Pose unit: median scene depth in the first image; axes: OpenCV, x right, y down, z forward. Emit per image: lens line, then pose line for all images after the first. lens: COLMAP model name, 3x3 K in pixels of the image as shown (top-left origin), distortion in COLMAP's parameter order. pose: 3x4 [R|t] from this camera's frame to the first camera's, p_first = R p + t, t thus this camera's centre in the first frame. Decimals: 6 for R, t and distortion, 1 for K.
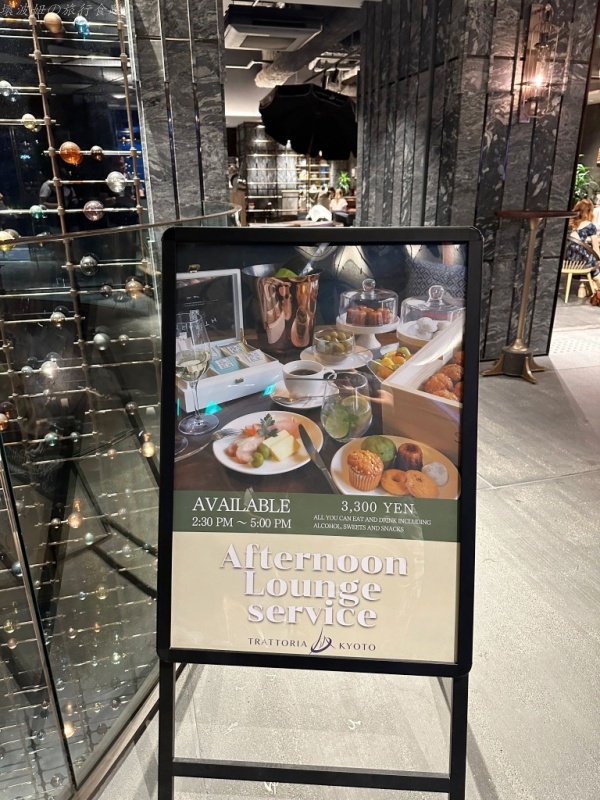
lens RADIAL K [[562.8, 0, 299.7], [0, 562.8, 397.5], [0, 0, 1]] dist [0.038150, -0.022942]
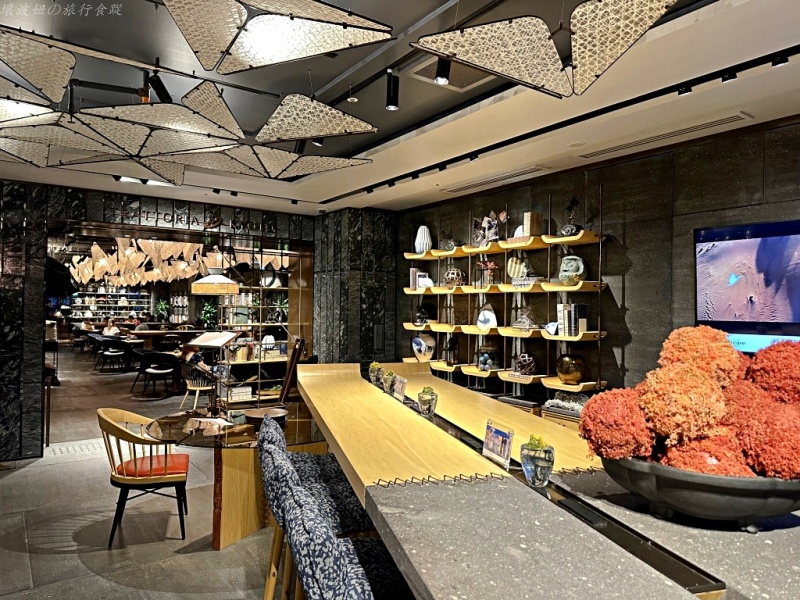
lens RADIAL K [[562.8, 0, 397.5], [0, 562.8, 307.8], [0, 0, 1]] dist [0.038150, -0.022942]
pose [[0.940928, 0.014763, 0.338285, 0.803281], [0.104863, 0.937229, -0.332575, 0.130772], [-0.321960, 0.348402, 0.880317, -0.547205]]
